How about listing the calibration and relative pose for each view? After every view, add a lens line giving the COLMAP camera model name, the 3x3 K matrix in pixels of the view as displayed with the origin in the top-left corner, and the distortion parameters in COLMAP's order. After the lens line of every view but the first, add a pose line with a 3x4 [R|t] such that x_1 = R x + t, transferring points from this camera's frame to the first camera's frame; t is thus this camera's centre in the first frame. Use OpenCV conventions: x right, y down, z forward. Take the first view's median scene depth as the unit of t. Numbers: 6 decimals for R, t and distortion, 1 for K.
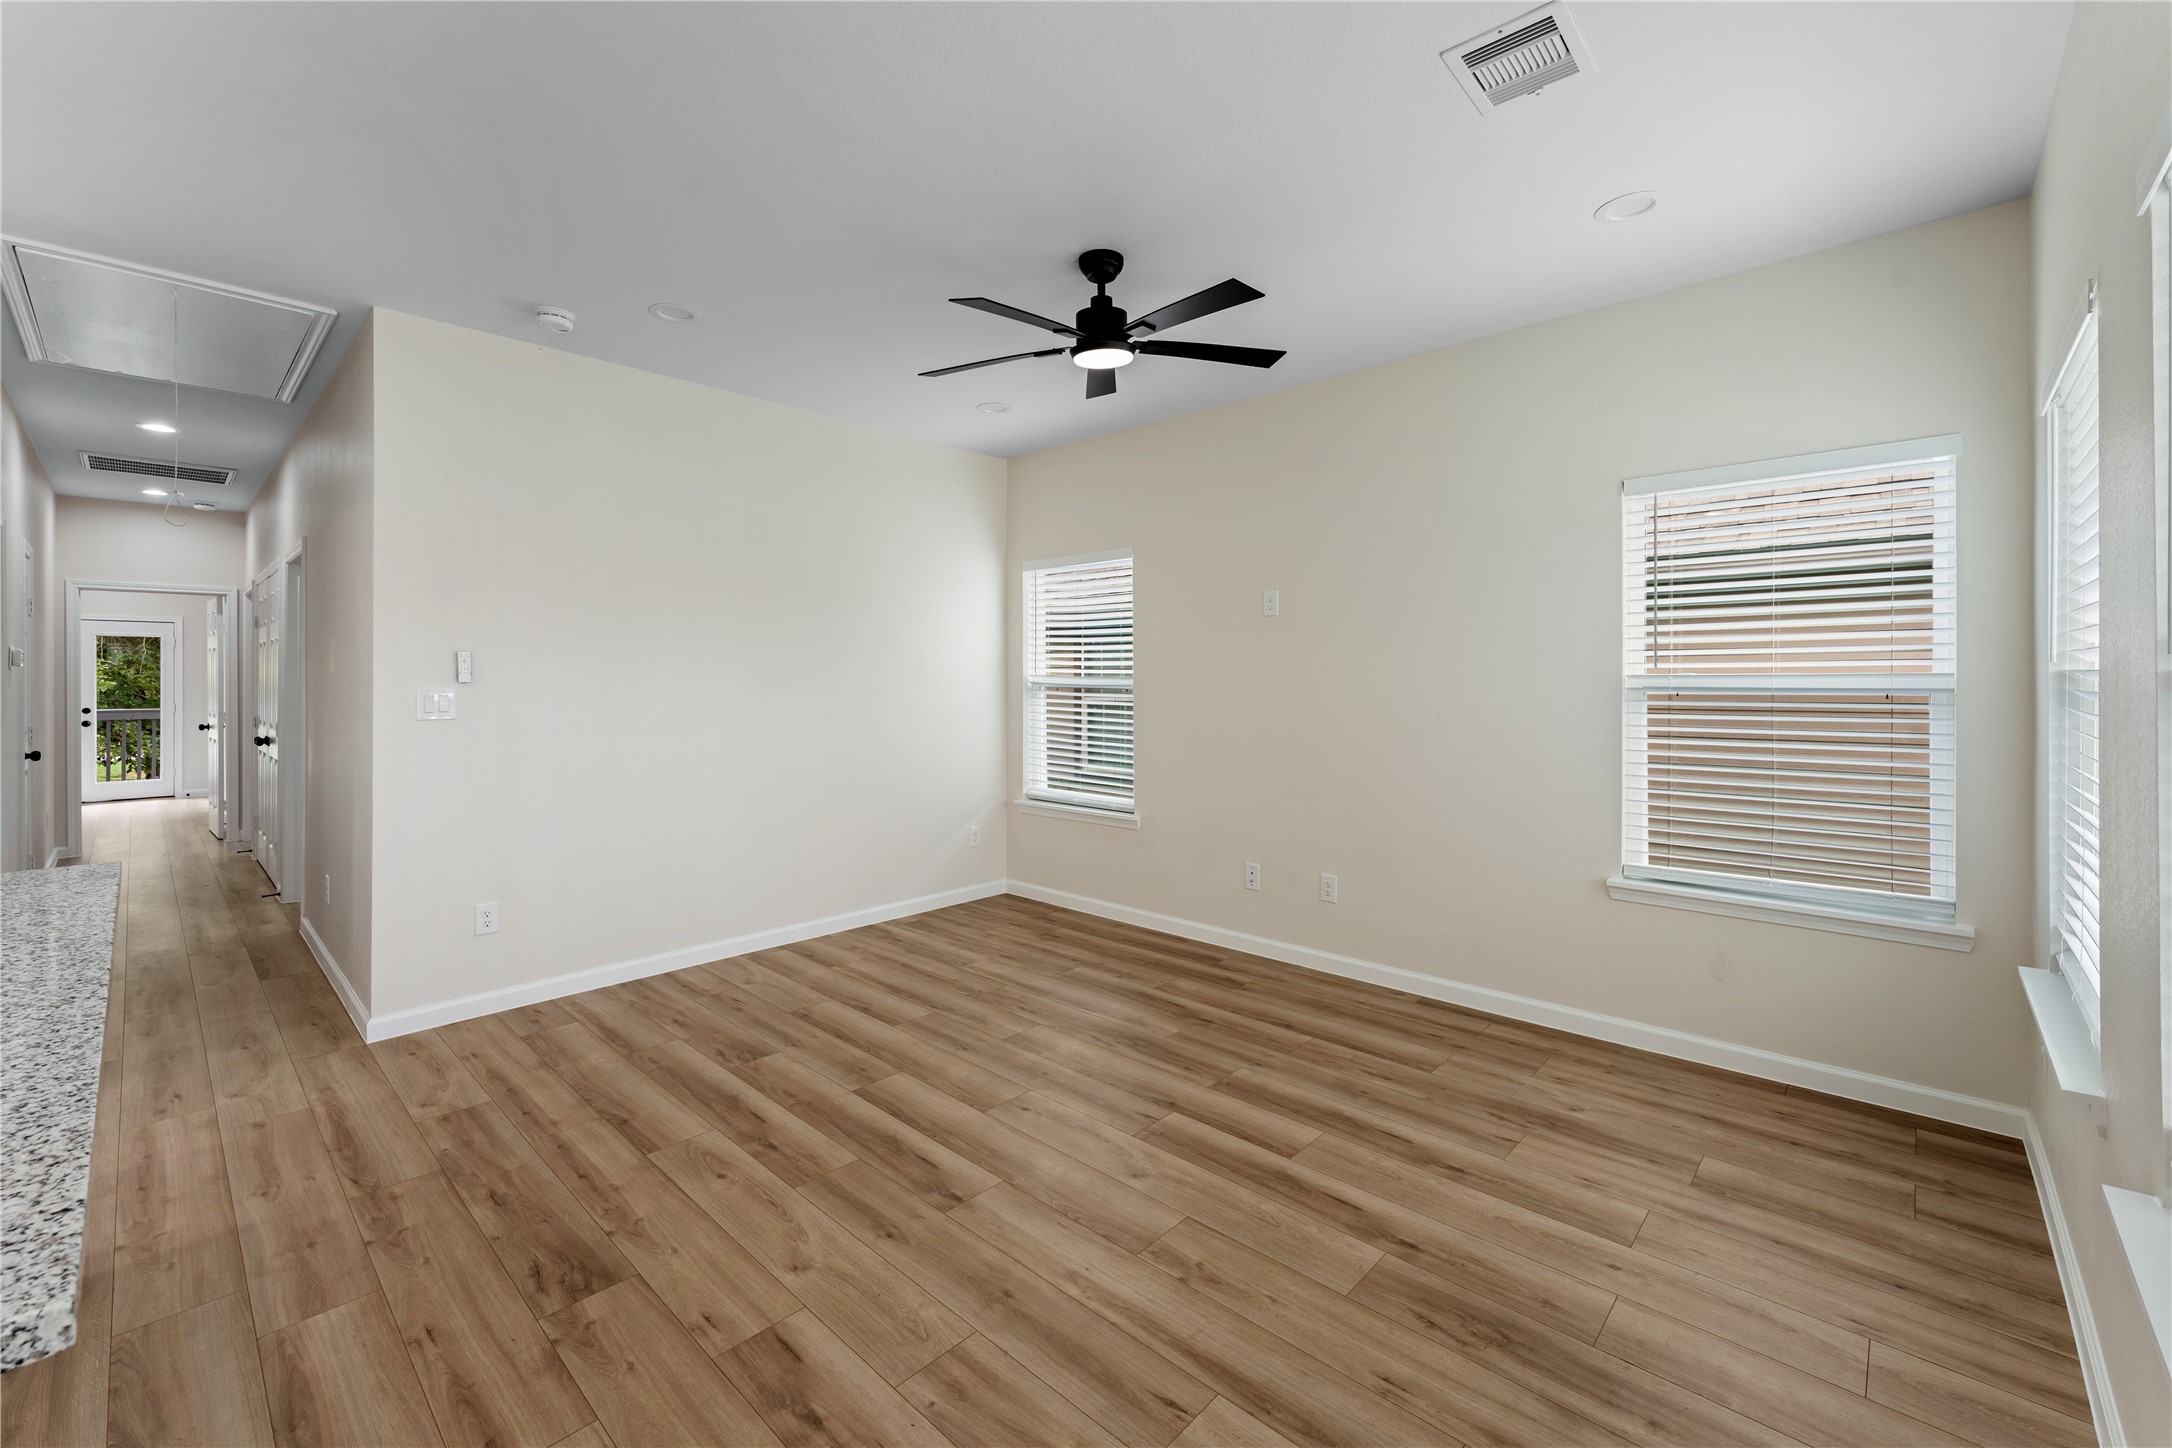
lens RADIAL K [[889.2, 0, 1084.3], [0, 889.2, 671.8], [0, 0, 1]] dist [0.000541, -0.000264]
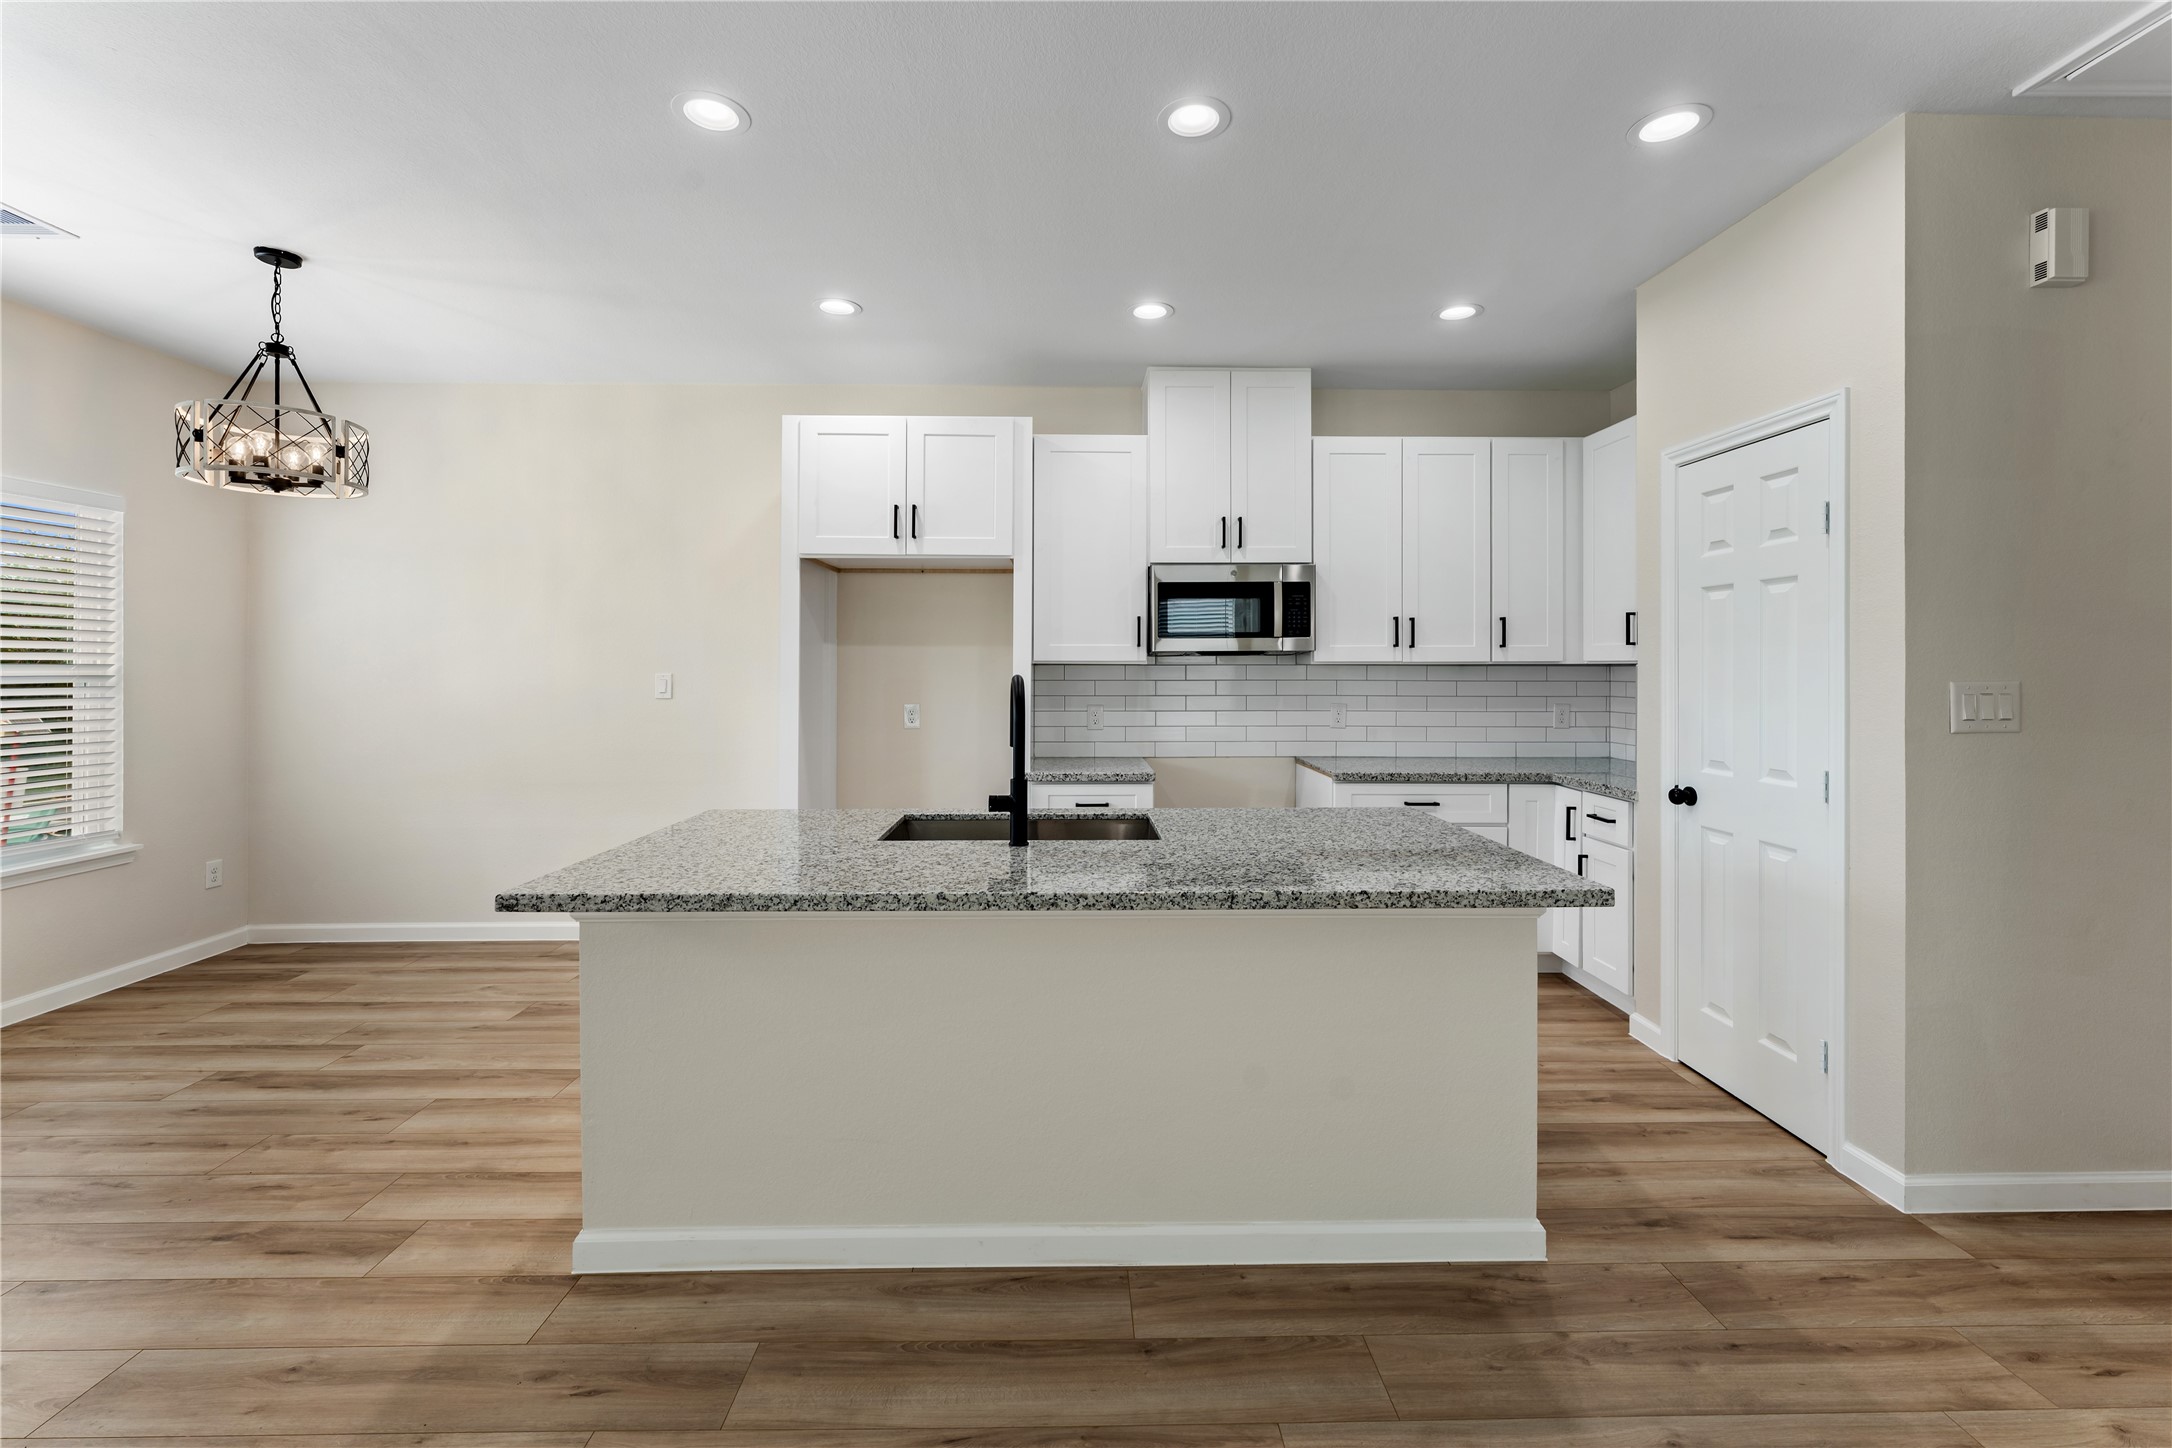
lens RADIAL K [[889.2, 0, 1084.3], [0, 889.2, 671.8], [0, 0, 1]] dist [0.000541, -0.000264]
pose [[-0.718063, 0.003685, -0.695969, -0.113480], [0.004908, 0.999988, 0.000231, 0.006852], [0.695961, -0.003250, -0.718072, 0.897024]]
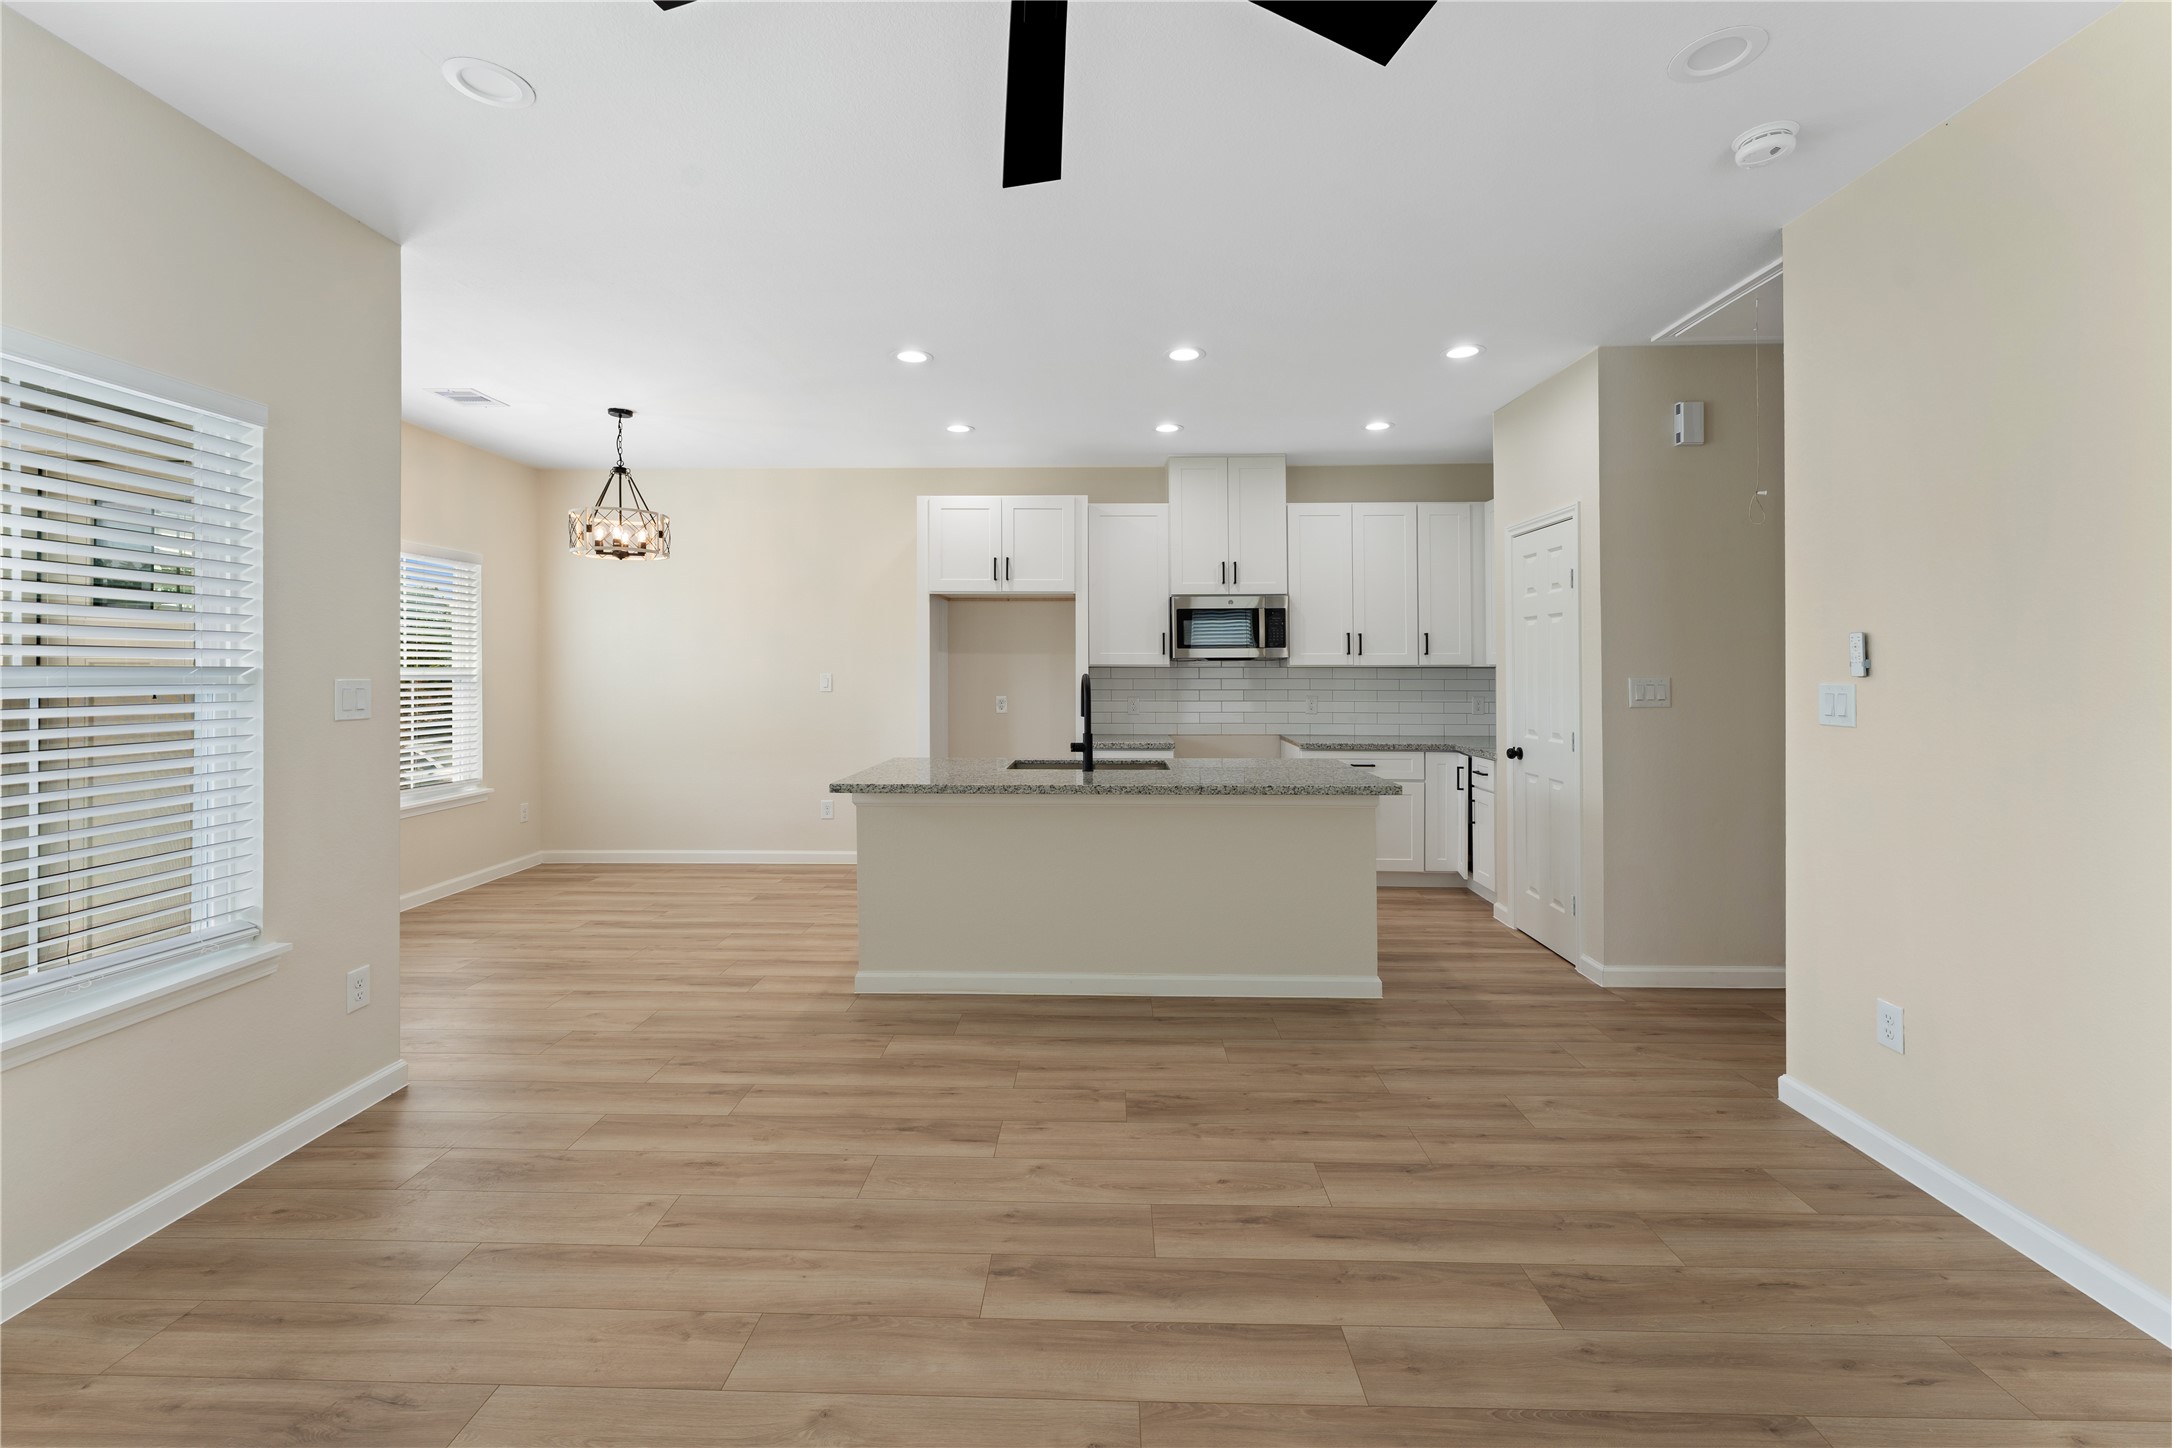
lens RADIAL K [[894.8, 0, 1080.0], [0, 894.8, 663.5], [0, 0, 1]] dist [-0.000069, -0.000568]
pose [[-0.749978, -0.002620, -0.661458, 0.286431], [0.004871, 0.999943, -0.009484, 0.005472], [0.661445, -0.010335, -0.749923, 1.301002]]
